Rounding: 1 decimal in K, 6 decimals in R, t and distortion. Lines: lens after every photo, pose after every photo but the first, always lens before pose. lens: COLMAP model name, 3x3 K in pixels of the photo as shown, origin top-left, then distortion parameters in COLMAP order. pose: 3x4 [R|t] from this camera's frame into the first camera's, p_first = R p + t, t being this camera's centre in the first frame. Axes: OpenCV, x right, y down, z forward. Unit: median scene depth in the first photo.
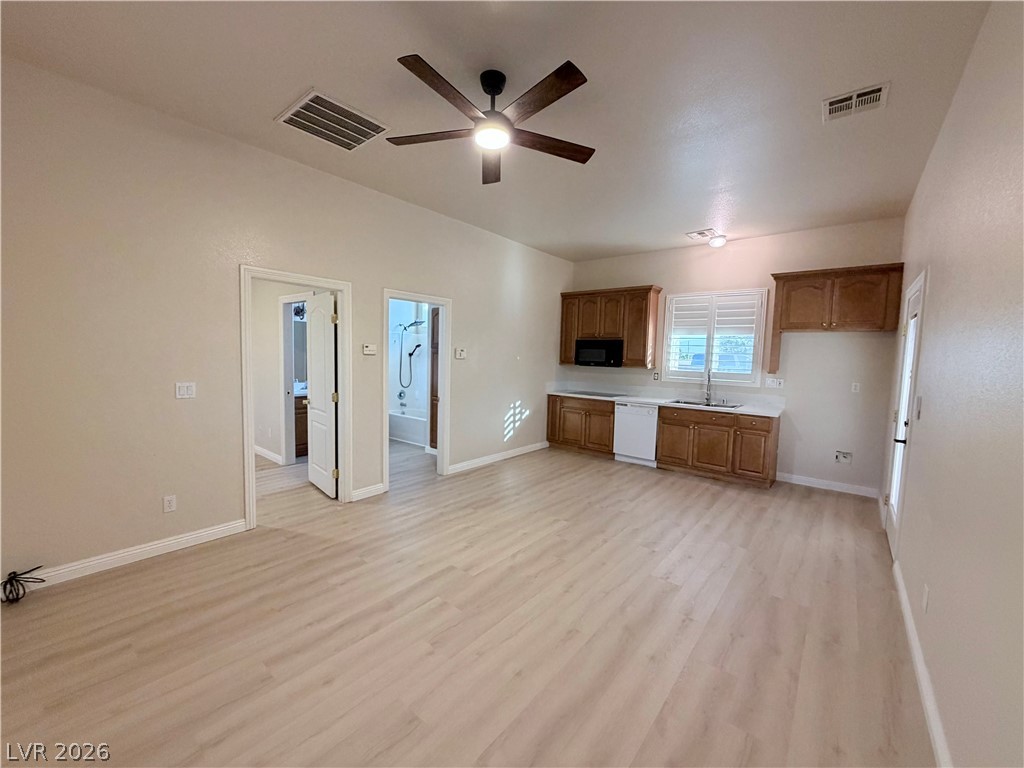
lens RADIAL K [[407.9, 0, 509.2], [0, 407.9, 386.2], [0, 0, 1]] dist [0.000673, 0.000166]
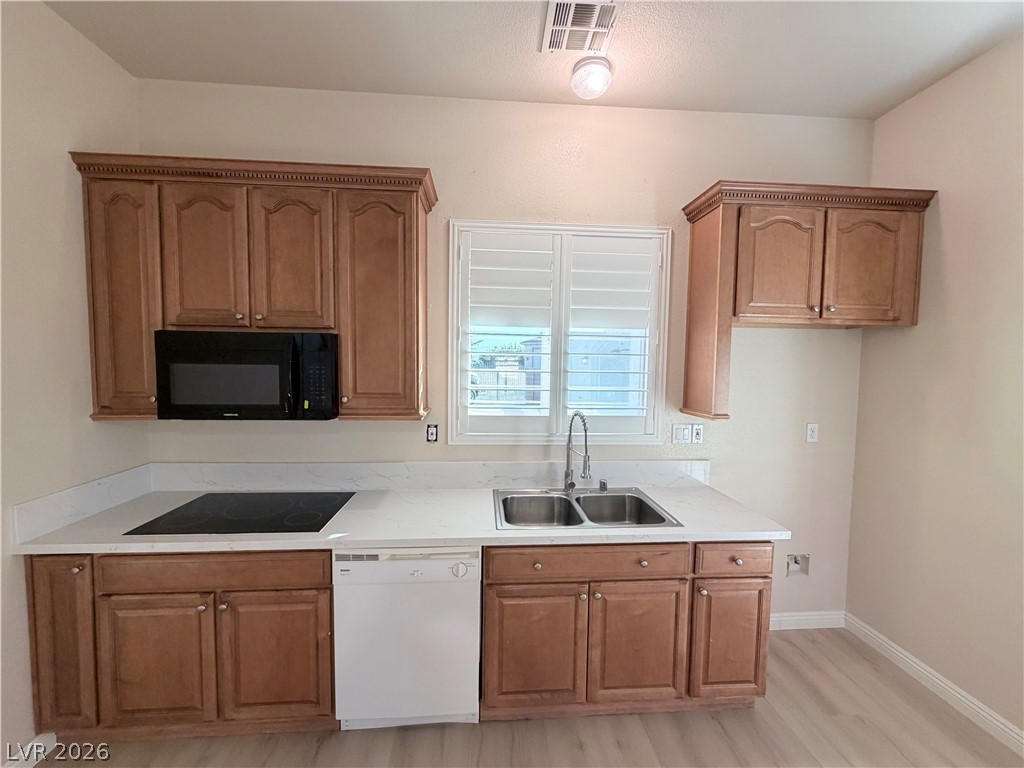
lens RADIAL K [[407.9, 0, 509.2], [0, 407.9, 386.2], [0, 0, 1]] dist [0.000673, 0.000166]
pose [[0.721294, -0.059322, 0.690084, 0.195321], [0.061107, 0.997891, 0.021911, -0.091552], [-0.689929, 0.026364, 0.723397, 0.866019]]
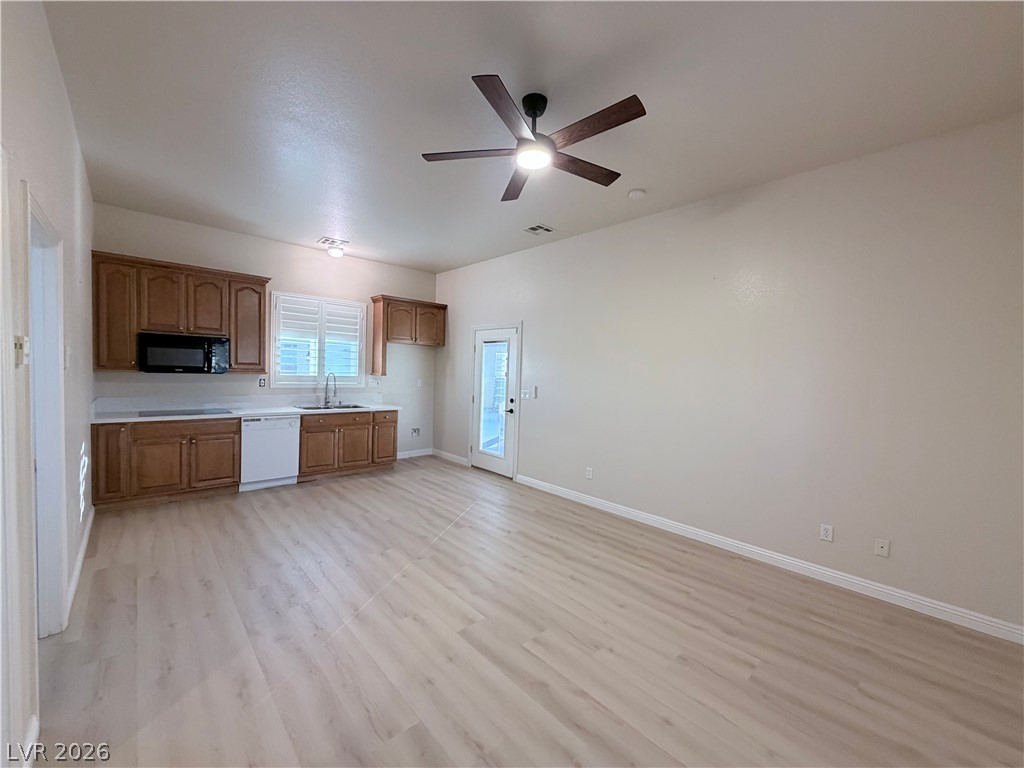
lens RADIAL K [[407.9, 0, 509.2], [0, 407.9, 386.2], [0, 0, 1]] dist [0.000673, 0.000166]
pose [[0.138664, -0.061896, 0.988403, -0.539113], [0.049292, 0.997239, 0.055534, -0.050124], [-0.989112, 0.041020, 0.141332, 0.464613]]
